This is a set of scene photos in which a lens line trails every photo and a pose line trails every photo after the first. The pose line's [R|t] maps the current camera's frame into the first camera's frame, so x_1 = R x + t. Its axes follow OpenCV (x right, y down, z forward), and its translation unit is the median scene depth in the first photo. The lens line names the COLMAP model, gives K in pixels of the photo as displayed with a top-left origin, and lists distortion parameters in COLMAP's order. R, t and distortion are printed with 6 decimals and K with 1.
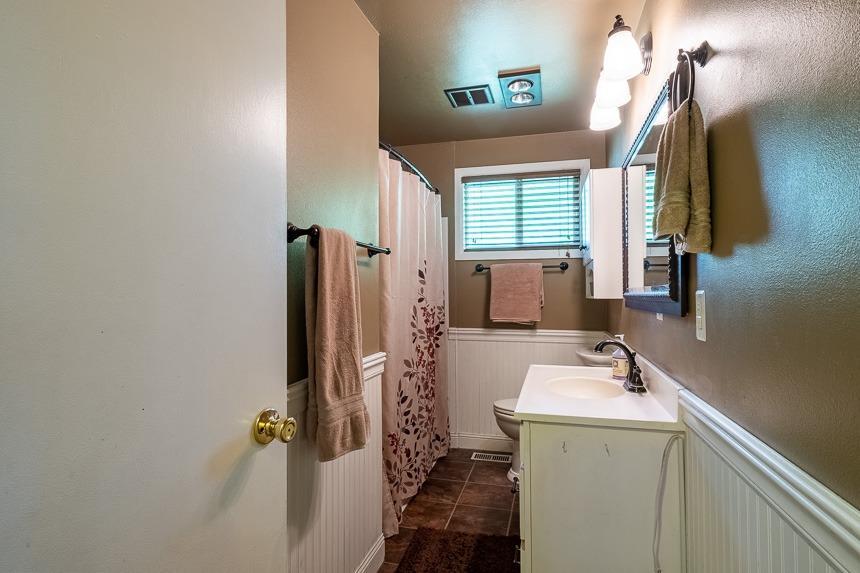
lens RADIAL K [[451.6, 0, 425.8], [0, 451.6, 290.2], [0, 0, 1]] dist [0.004901, 0.001568]
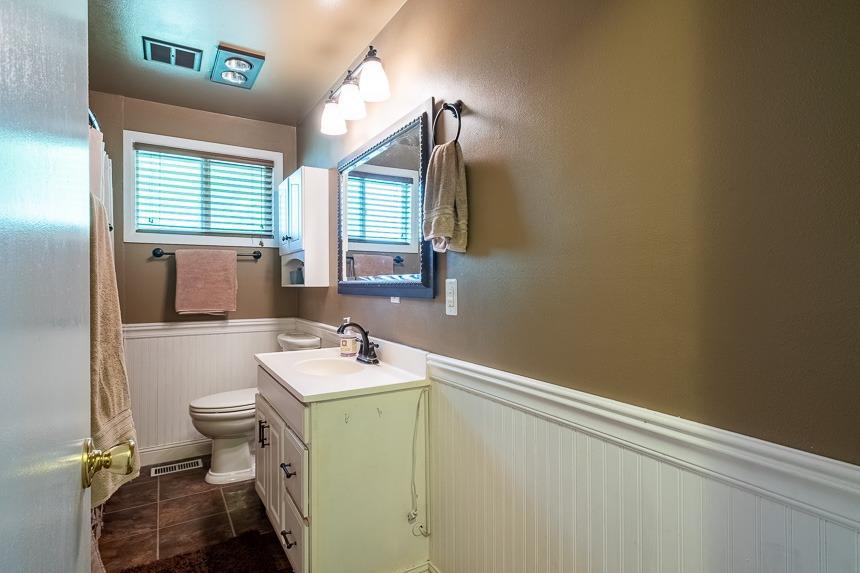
lens RADIAL K [[451.6, 0, 424.2], [0, 451.6, 283.3], [0, 0, 1]] dist [0.004901, 0.001568]
pose [[0.691520, -0.002643, 0.722352, -0.192460], [-0.003141, 0.999973, 0.006665, 0.002185], [-0.722350, -0.006878, 0.691493, 0.046898]]
